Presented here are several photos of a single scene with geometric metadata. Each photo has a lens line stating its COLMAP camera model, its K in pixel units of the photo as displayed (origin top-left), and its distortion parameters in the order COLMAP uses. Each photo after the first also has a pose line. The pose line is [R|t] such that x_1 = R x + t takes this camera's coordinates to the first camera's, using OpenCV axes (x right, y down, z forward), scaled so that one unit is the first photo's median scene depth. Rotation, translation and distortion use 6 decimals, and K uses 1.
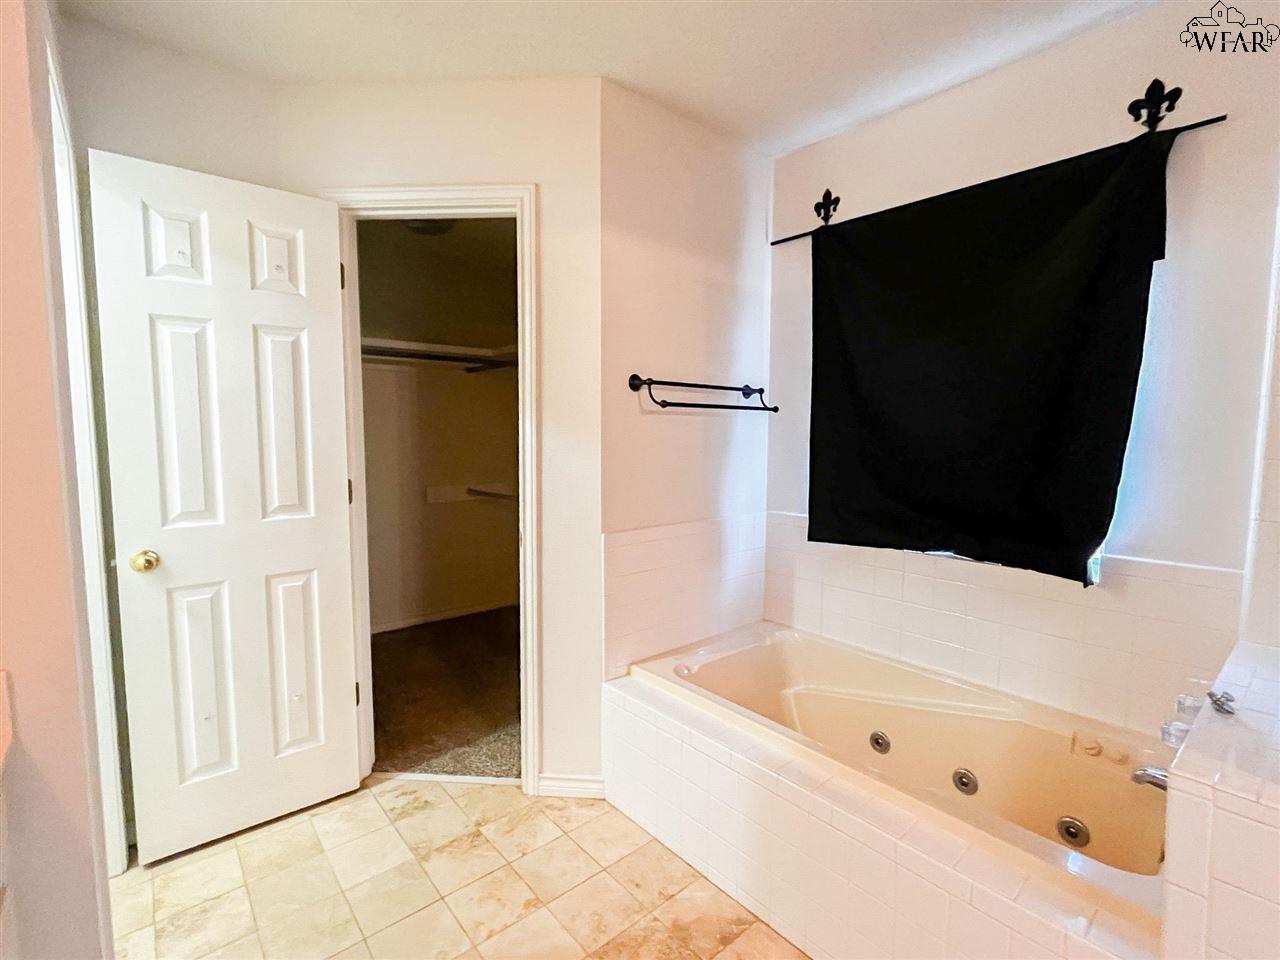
lens RADIAL K [[590.2, 0, 640.0], [0, 590.2, 480.0], [0, 0, 1]] dist [-0.002317, -0.000496]
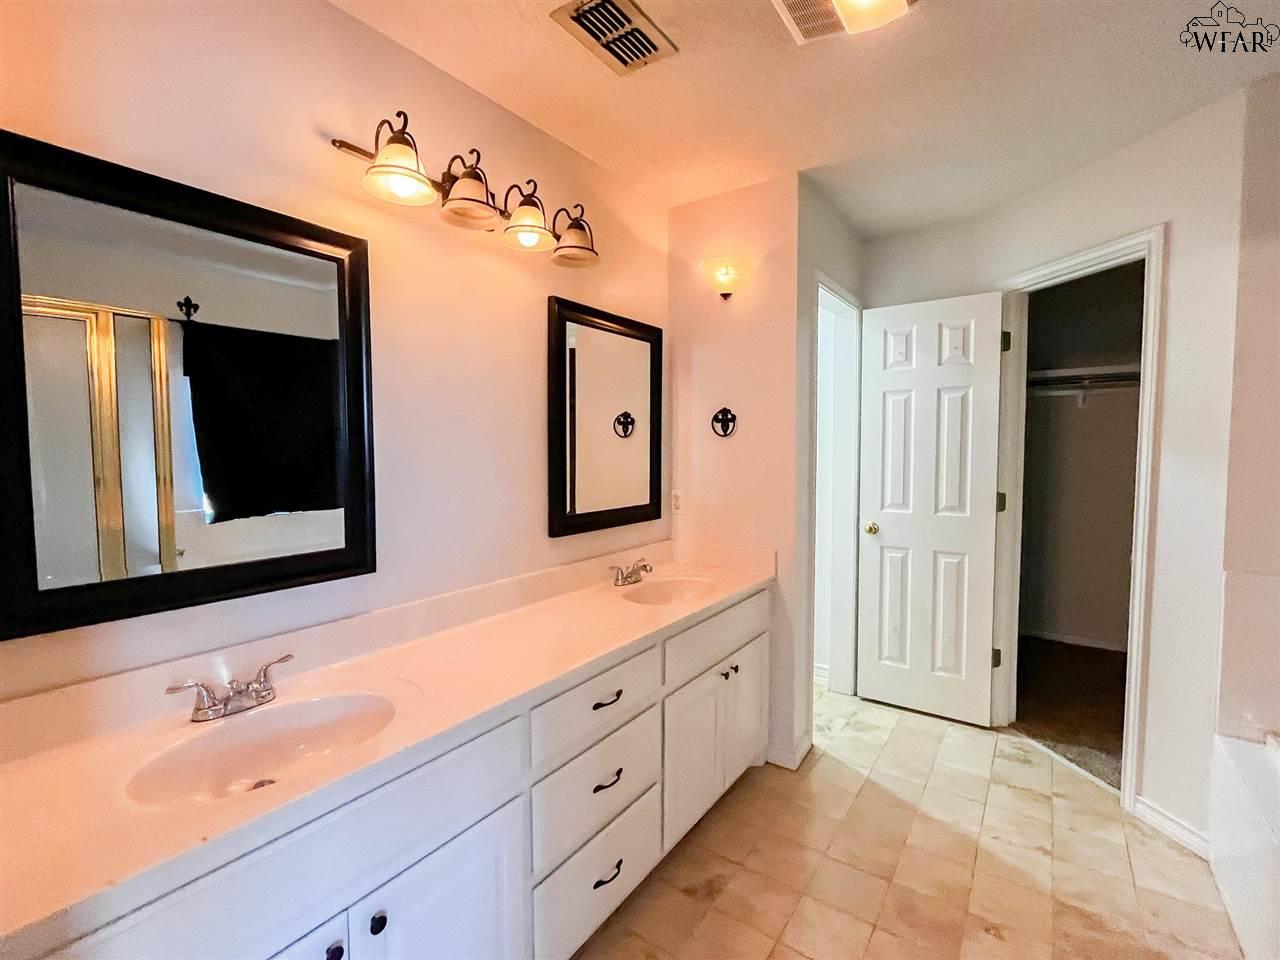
lens RADIAL K [[562.2, 0, 643.8], [0, 562.2, 479.5], [0, 0, 1]] dist [-0.001591, 0.000020]
pose [[0.256718, 0.050469, -0.965168, 0.566980], [-0.076409, 0.996570, 0.031788, -0.010421], [0.963461, 0.065587, 0.259694, -0.115989]]
